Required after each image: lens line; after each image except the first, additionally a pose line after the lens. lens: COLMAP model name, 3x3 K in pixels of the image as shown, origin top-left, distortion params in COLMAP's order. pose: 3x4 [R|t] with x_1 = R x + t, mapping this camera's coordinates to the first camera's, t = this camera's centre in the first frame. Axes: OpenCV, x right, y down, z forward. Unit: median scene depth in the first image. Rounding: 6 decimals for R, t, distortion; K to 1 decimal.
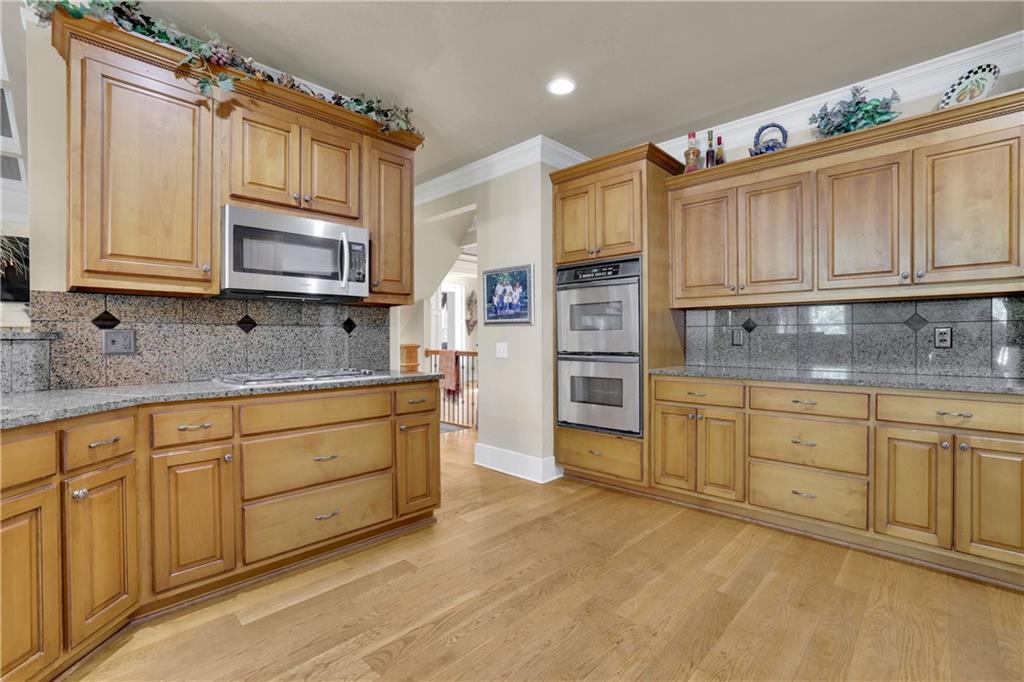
lens RADIAL K [[444.5, 0, 515.2], [0, 444.5, 340.7], [0, 0, 1]] dist [-0.032072, 0.003489]
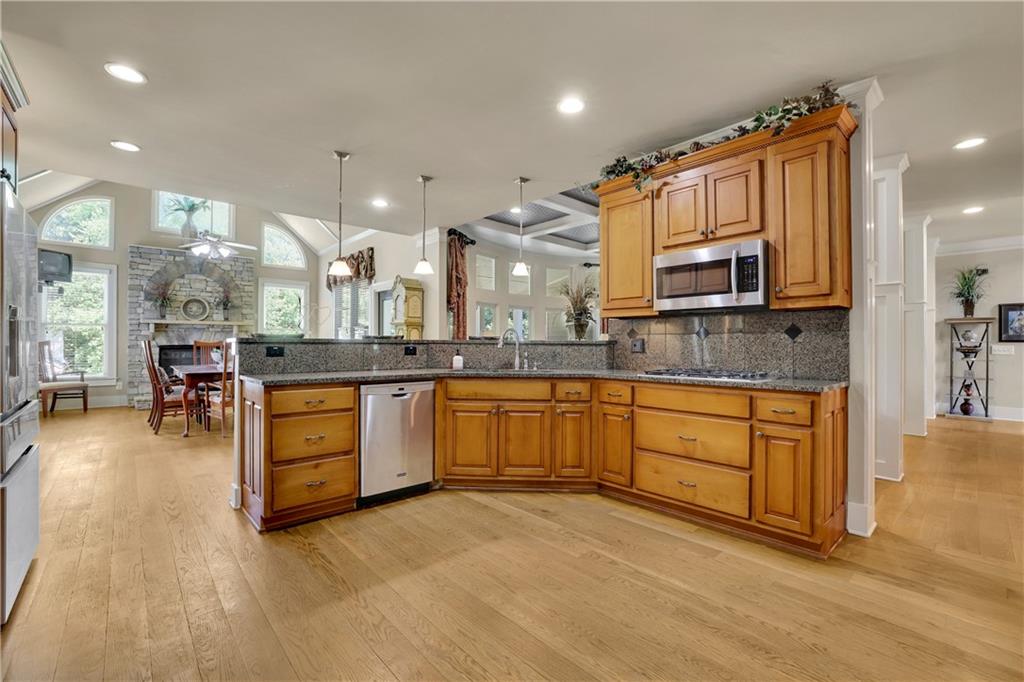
lens RADIAL K [[444.5, 0, 512.7], [0, 444.5, 342.6], [0, 0, 1]] dist [-0.032072, 0.003489]
pose [[-0.063517, 0.001807, -0.997979, 0.629370], [-0.006413, 0.999977, 0.002219, -0.006938], [0.997960, 0.006541, -0.063504, 0.415164]]
